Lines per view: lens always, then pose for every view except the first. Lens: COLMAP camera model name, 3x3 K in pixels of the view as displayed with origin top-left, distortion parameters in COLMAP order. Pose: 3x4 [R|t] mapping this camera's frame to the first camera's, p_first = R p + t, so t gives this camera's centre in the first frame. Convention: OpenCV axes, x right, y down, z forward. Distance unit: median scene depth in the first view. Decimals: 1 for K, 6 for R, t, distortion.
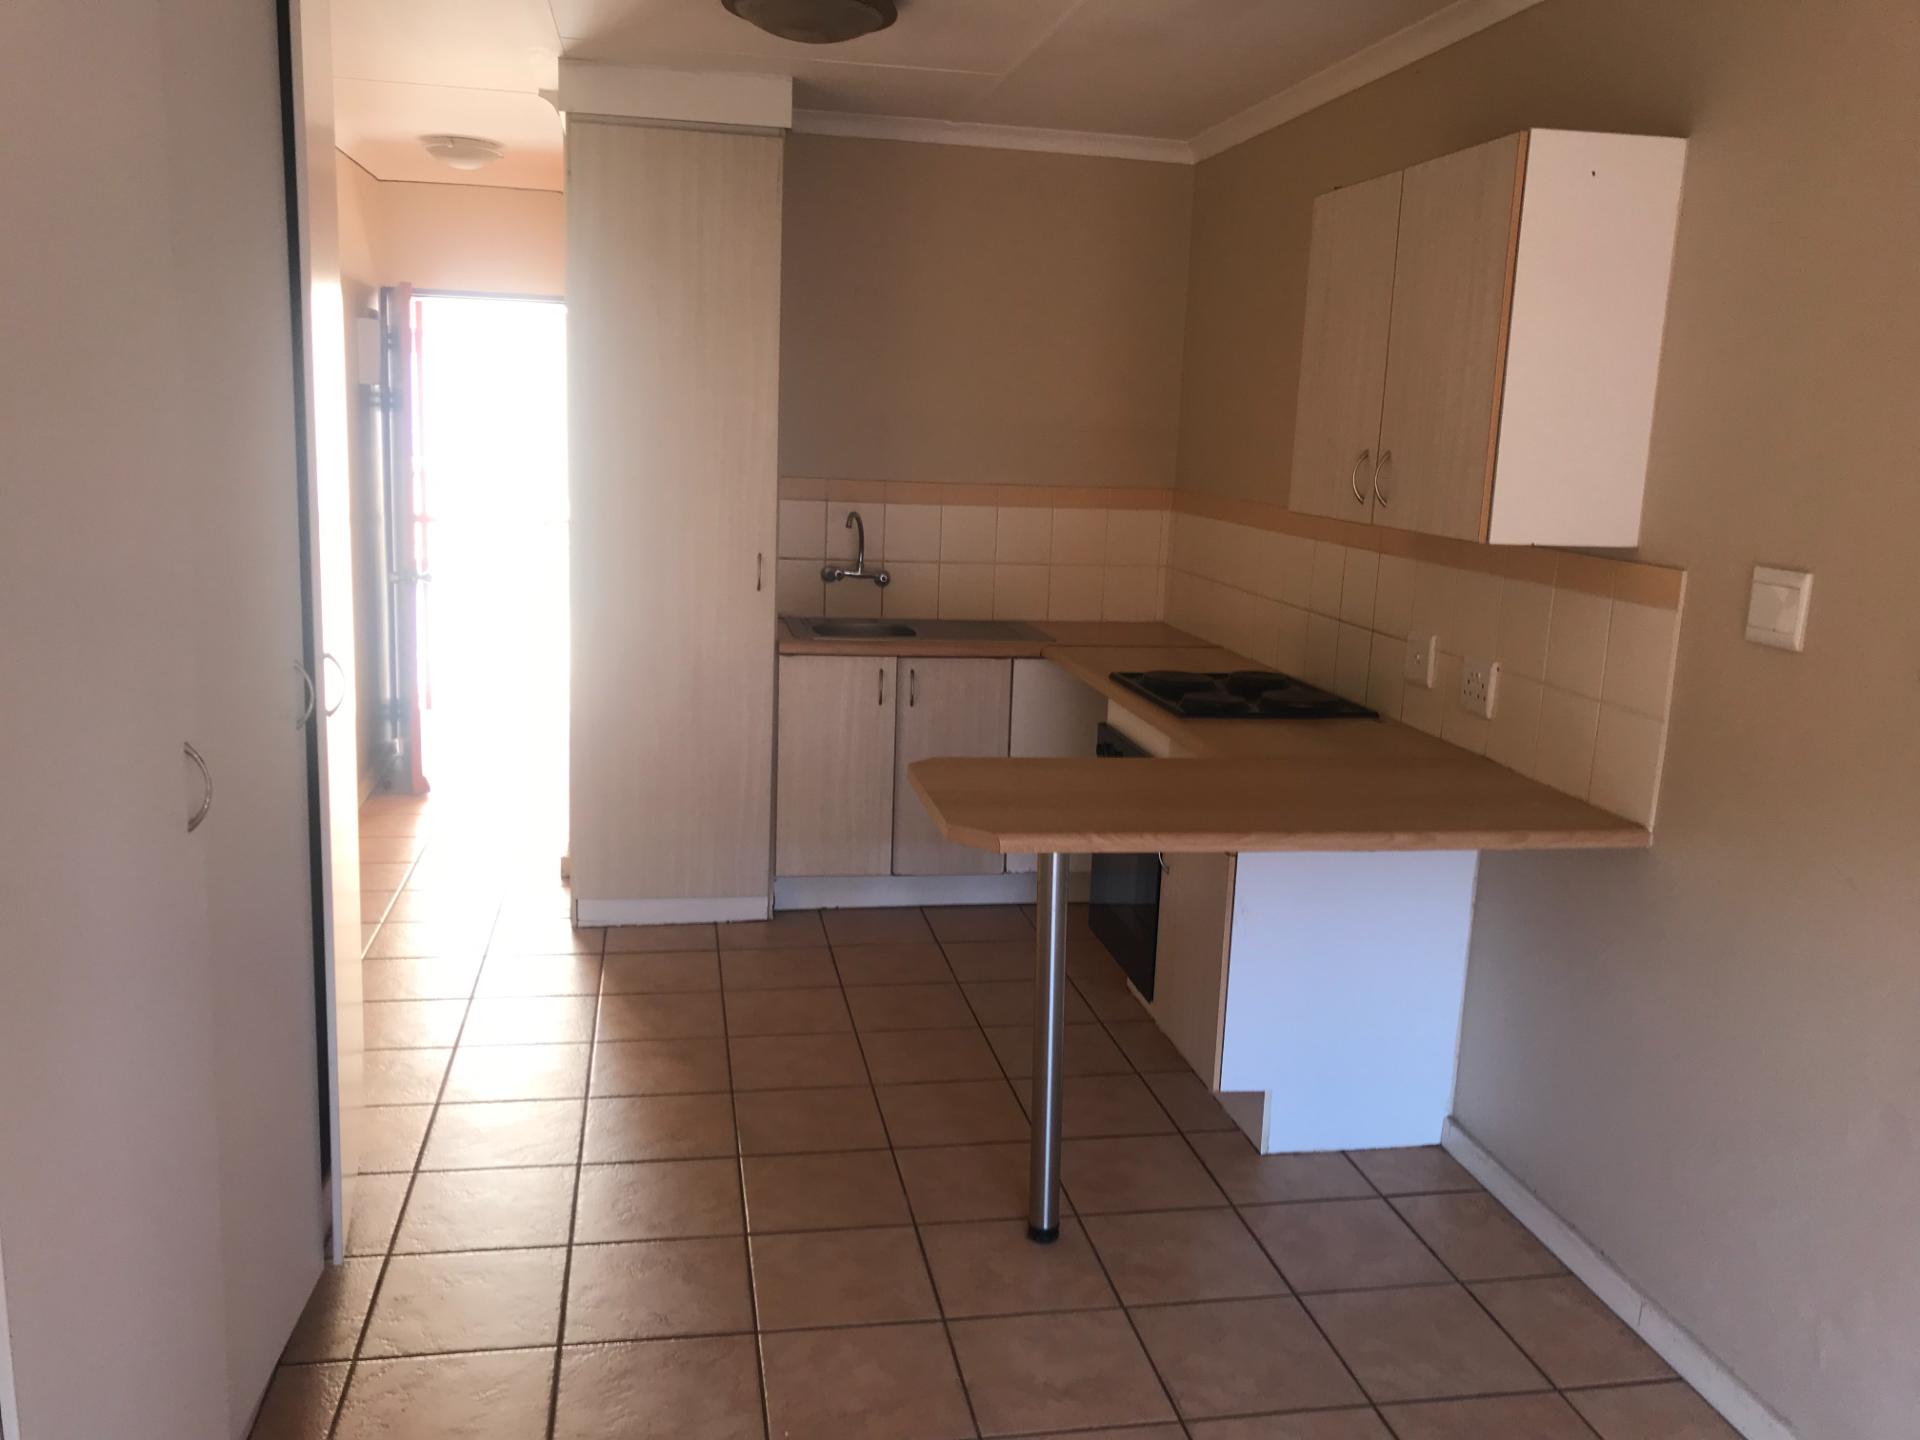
lens RADIAL K [[1579.9, 0, 942.5], [0, 1579.9, 718.2], [0, 0, 1]] dist [0.058704, -0.062782]
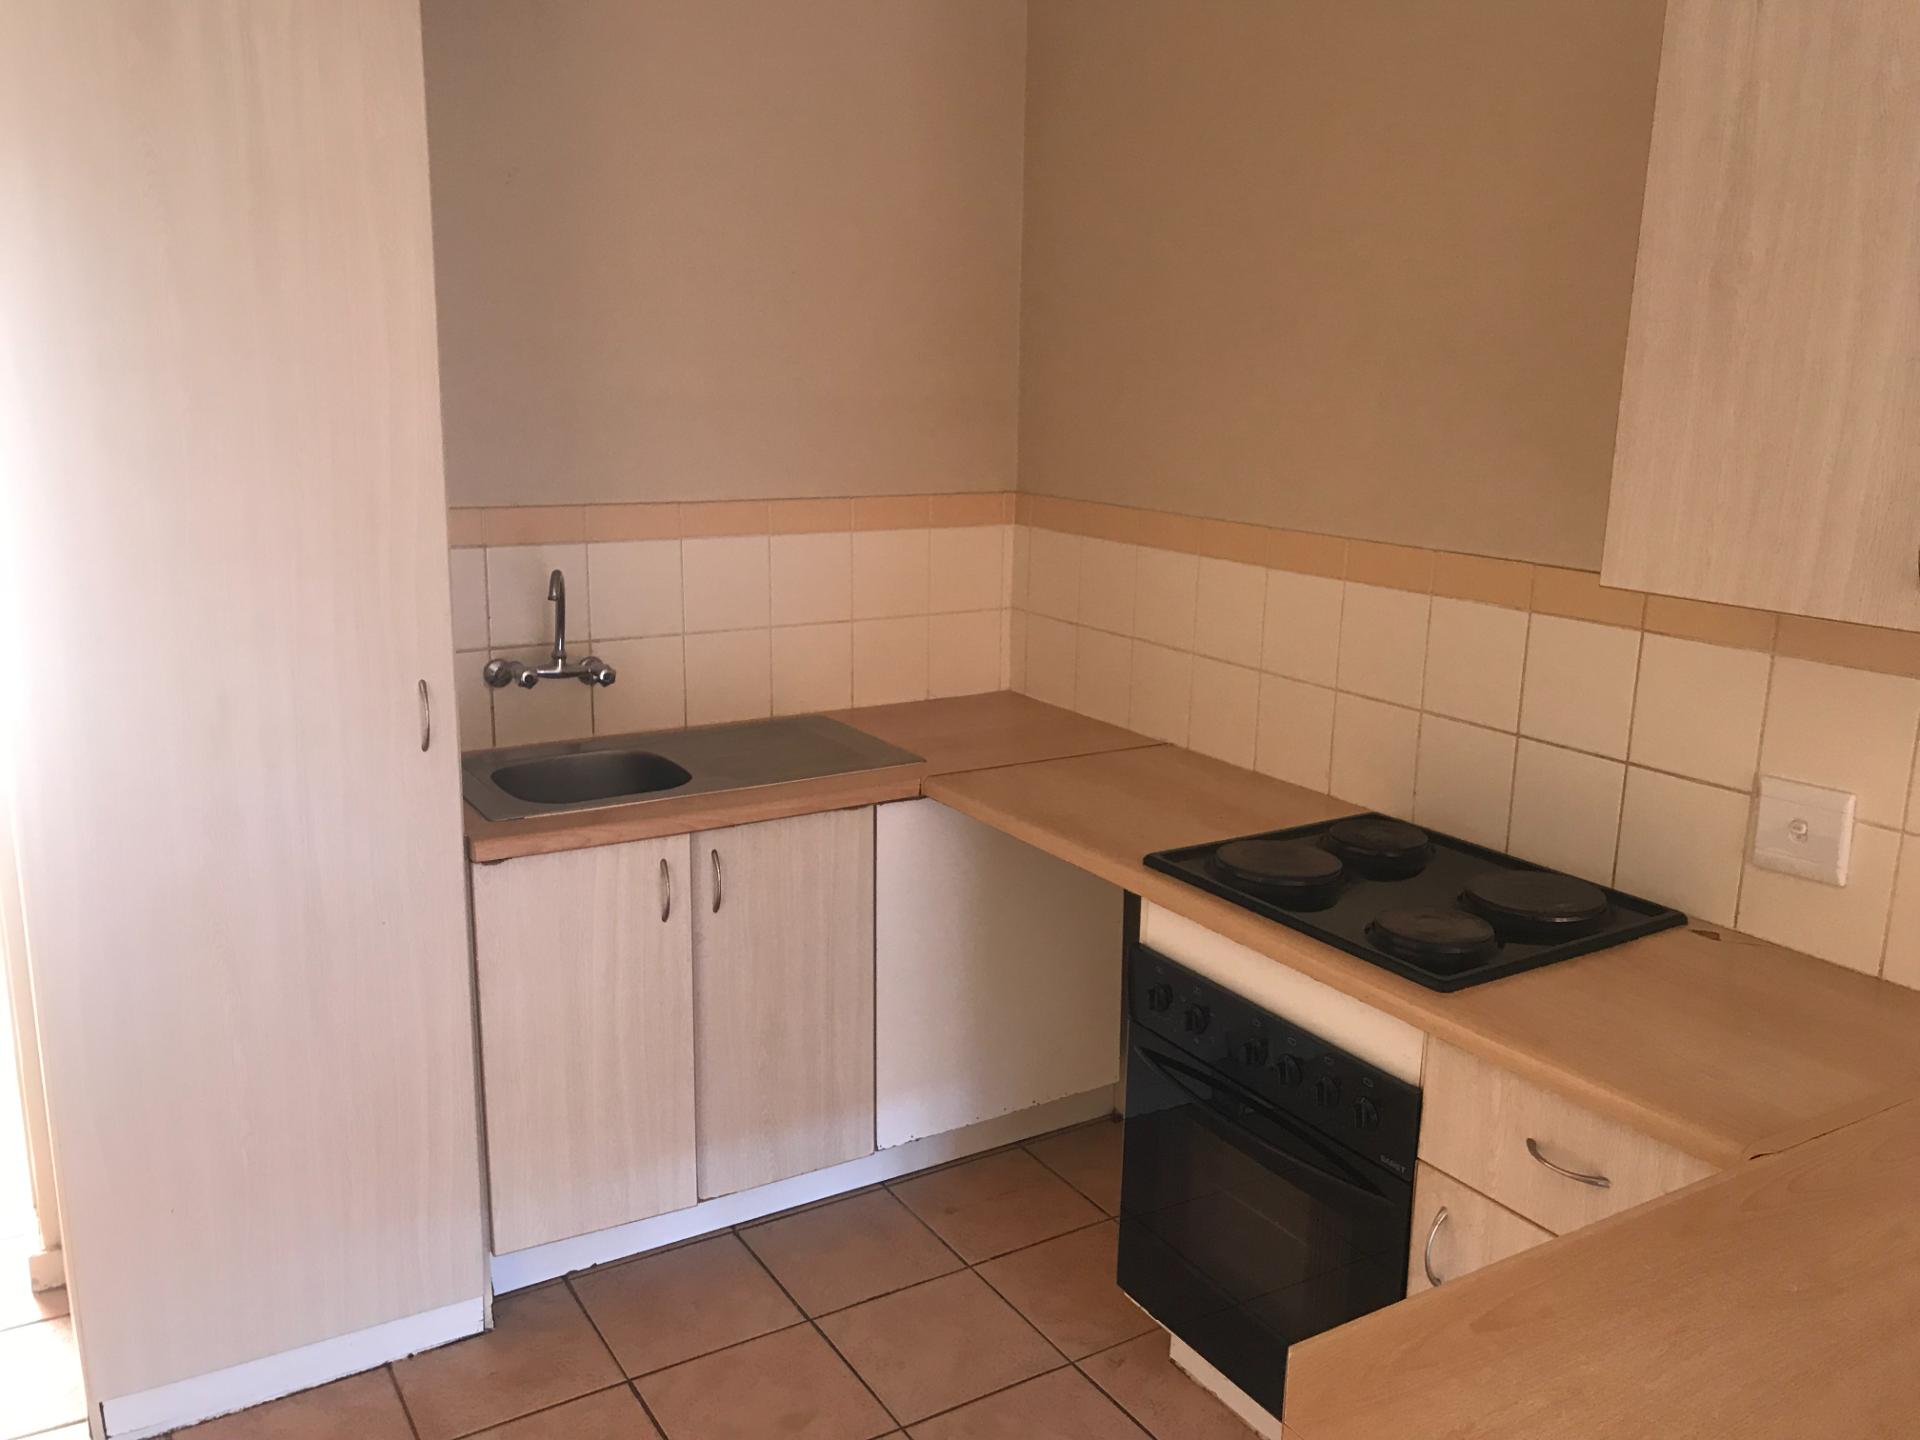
lens RADIAL K [[1579.9, 0, 970.1], [0, 1579.9, 732.7], [0, 0, 1]] dist [0.058704, -0.062782]
pose [[0.923932, -0.106889, 0.367320, -0.137134], [0.085390, 0.993570, 0.074341, -0.105856], [-0.372904, -0.037320, 0.927119, 0.437755]]
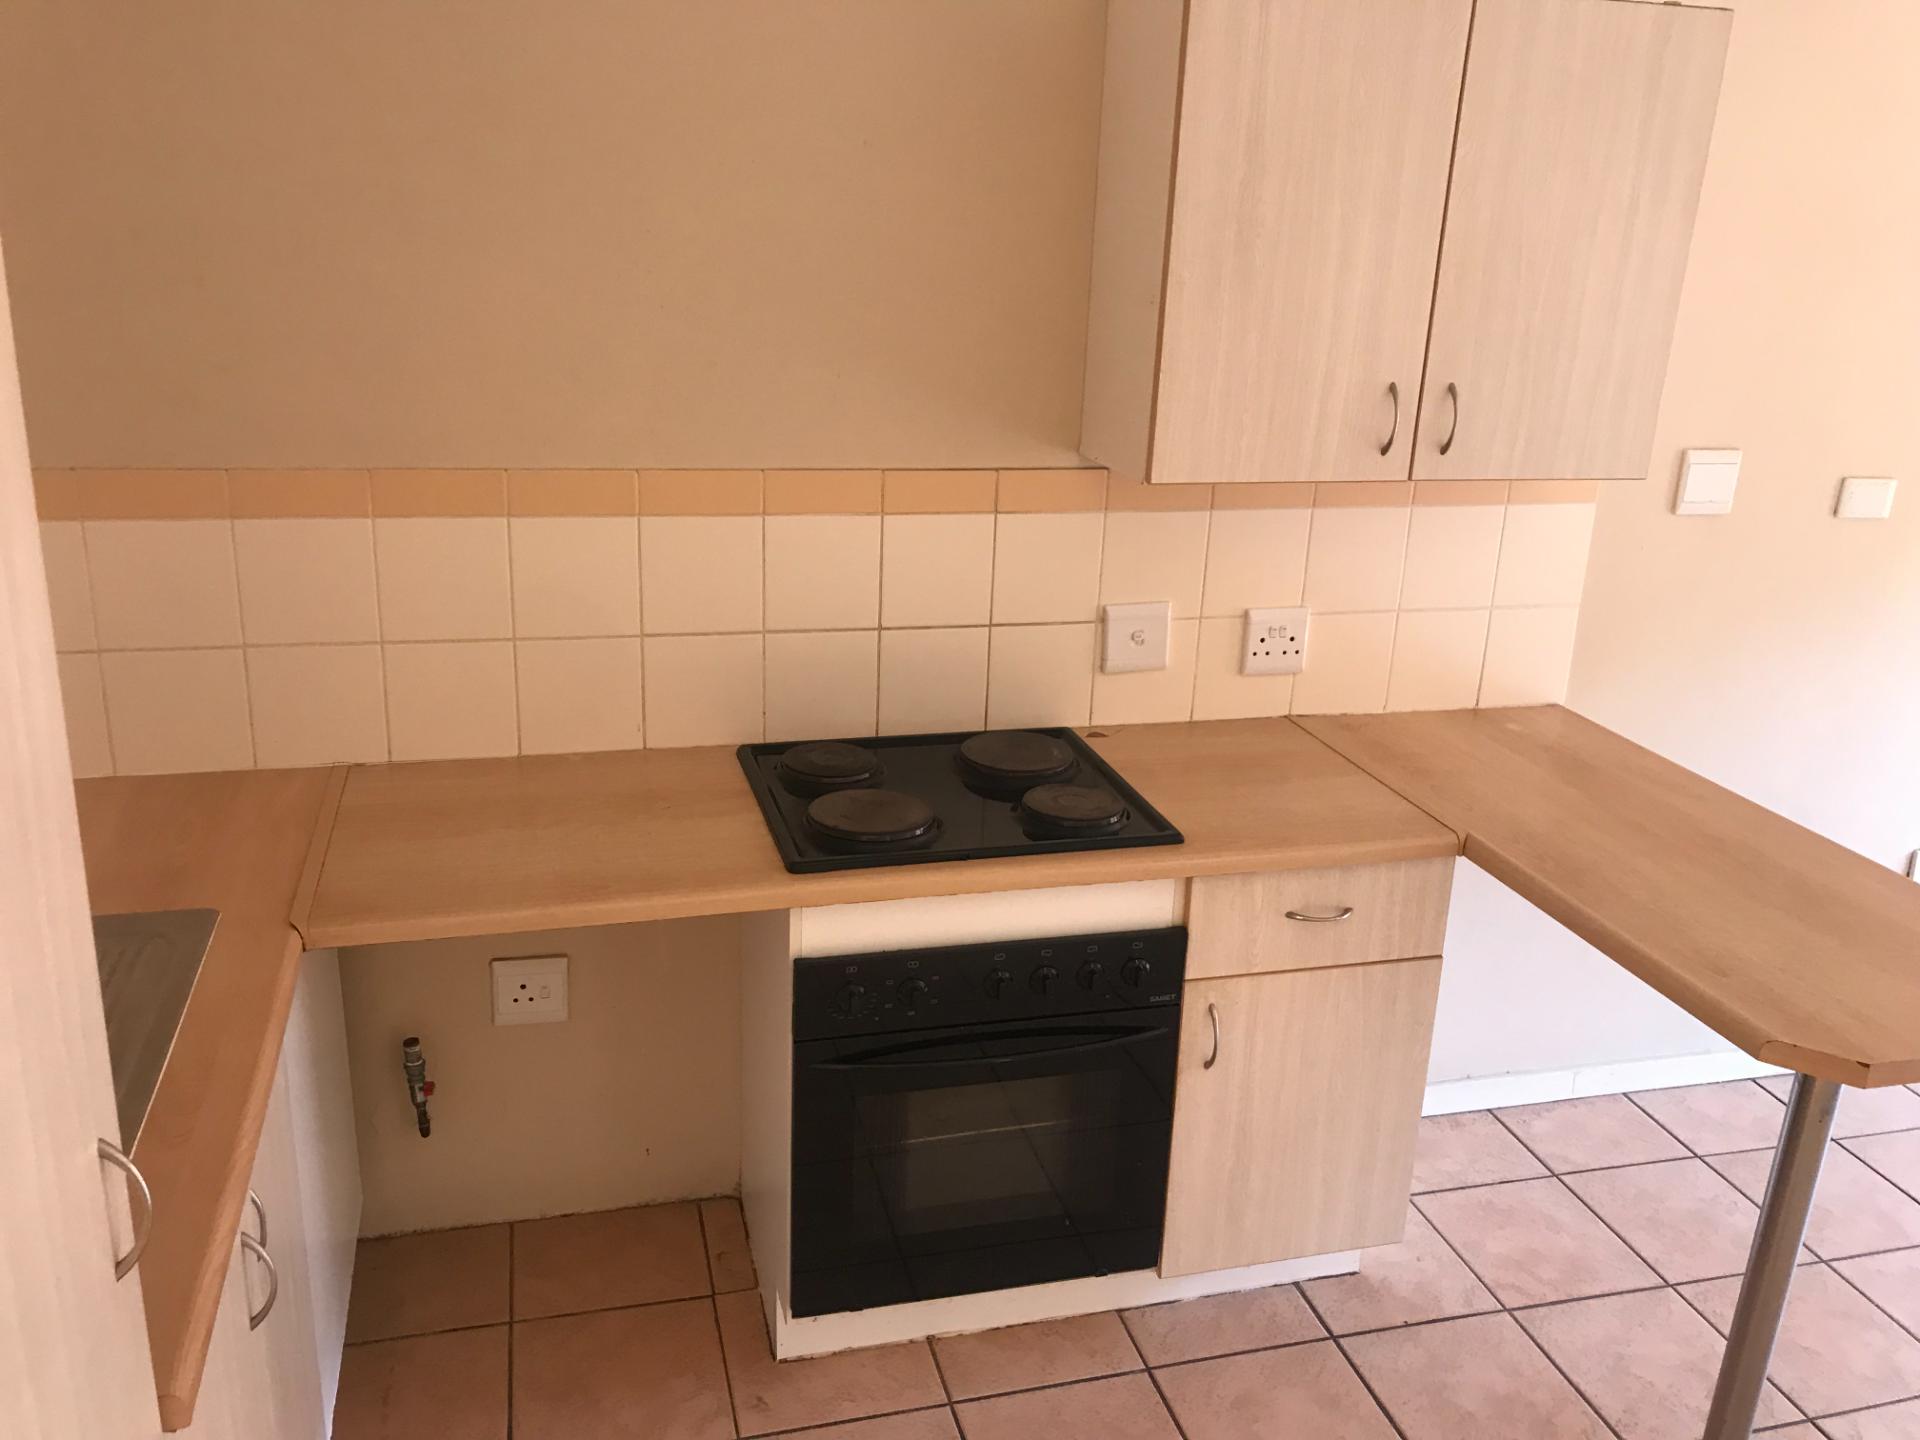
lens RADIAL K [[1579.9, 0, 958.8], [0, 1579.9, 719.1], [0, 0, 1]] dist [0.058704, -0.062782]
pose [[-0.092203, -0.348181, 0.932882, -0.312021], [0.143519, 0.922443, 0.358470, -0.215408], [-0.985343, 0.166938, -0.035081, 0.841490]]
